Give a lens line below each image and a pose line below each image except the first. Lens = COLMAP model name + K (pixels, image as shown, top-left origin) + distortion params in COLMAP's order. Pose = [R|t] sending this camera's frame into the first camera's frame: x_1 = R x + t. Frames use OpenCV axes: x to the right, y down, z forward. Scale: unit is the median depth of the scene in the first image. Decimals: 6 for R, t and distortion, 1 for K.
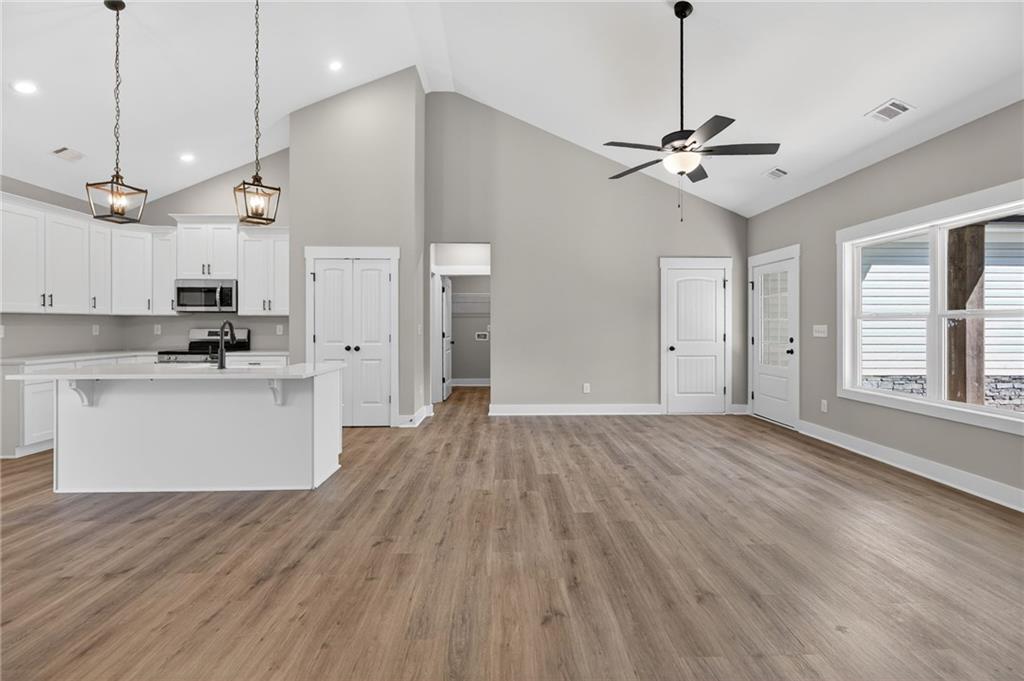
lens RADIAL K [[471.0, 0, 517.5], [0, 471.0, 325.5], [0, 0, 1]] dist [0.004645, -0.000985]
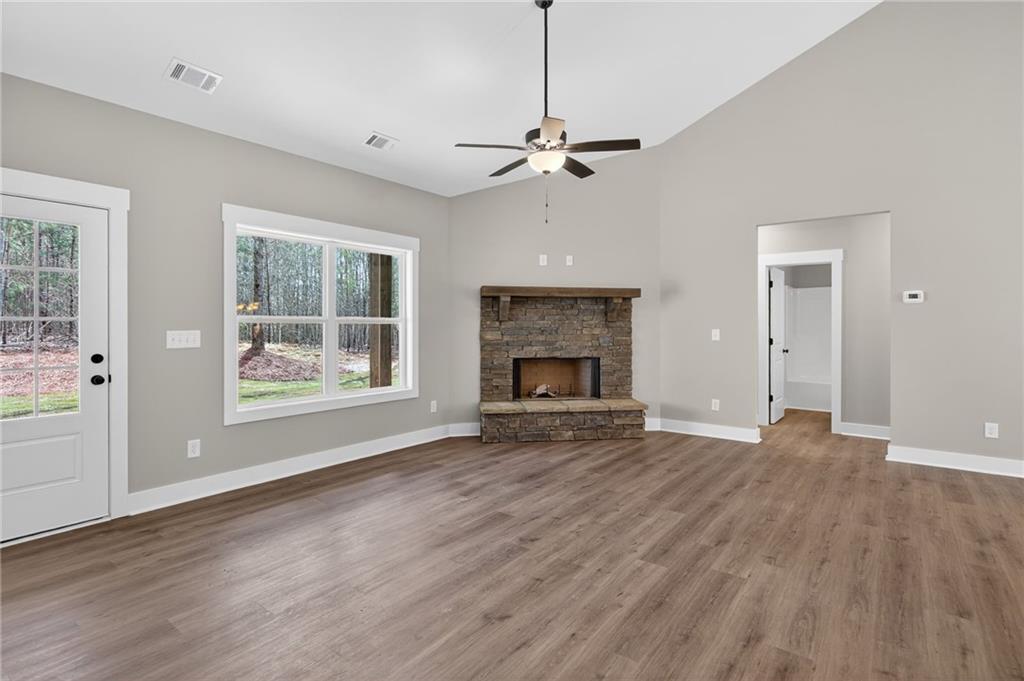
lens RADIAL K [[510.8, 0, 512.9], [0, 510.8, 327.3], [0, 0, 1]] dist [-0.000102, 0.000979]
pose [[-0.775973, -0.005752, 0.630739, -0.164406], [-0.002170, 0.999977, 0.006450, -0.010365], [-0.630762, 0.003636, -0.775968, 1.201920]]
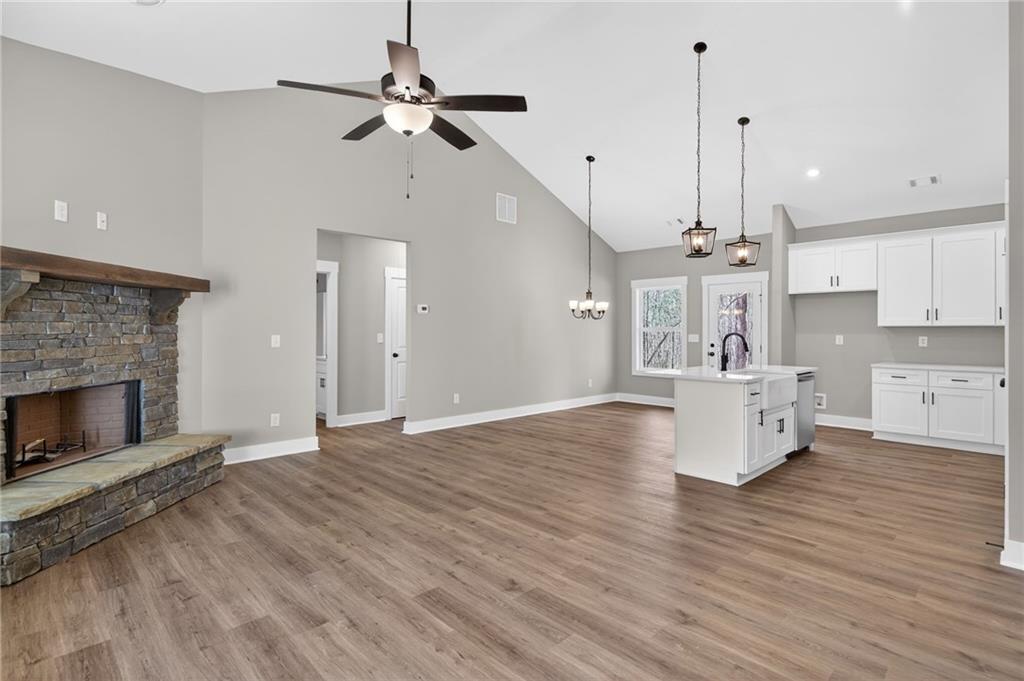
lens RADIAL K [[510.8, 0, 517.1], [0, 510.8, 332.5], [0, 0, 1]] dist [-0.000102, 0.000979]
pose [[-0.737360, -0.000418, -0.675500, 0.493440], [-0.004528, 0.999980, 0.004323, -0.010215], [0.675485, 0.006246, -0.737347, 1.107993]]
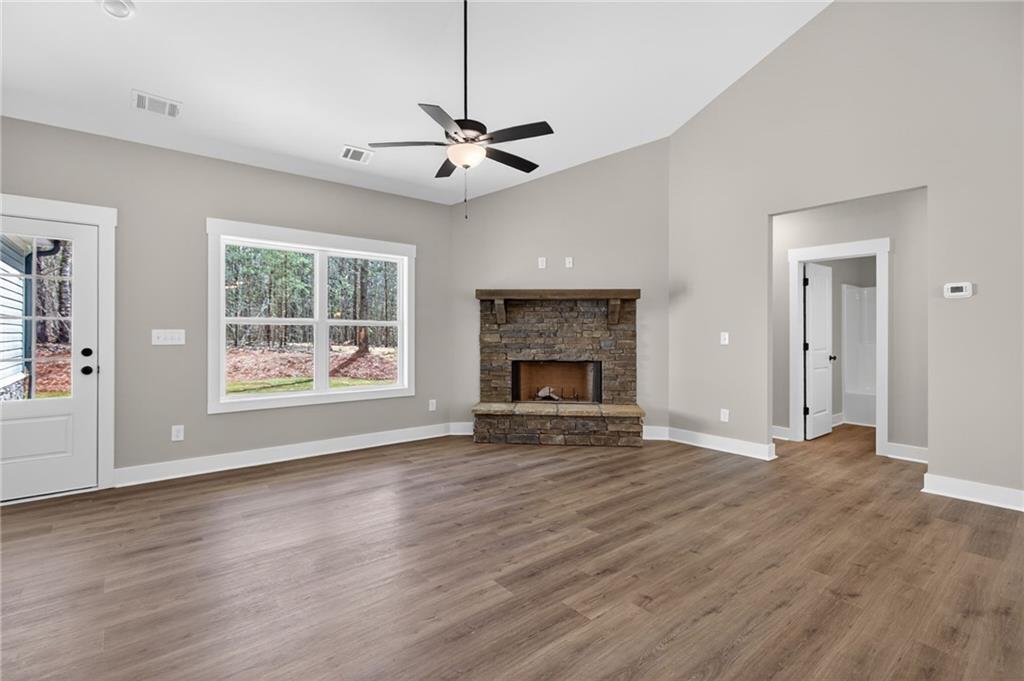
lens RADIAL K [[471.0, 0, 514.7], [0, 471.0, 332.7], [0, 0, 1]] dist [0.004645, -0.000985]
pose [[-0.607974, -0.003347, 0.793950, -0.290320], [-0.003716, 0.999992, 0.001370, 0.001341], [-0.793949, -0.002118, -0.607981, 0.967798]]
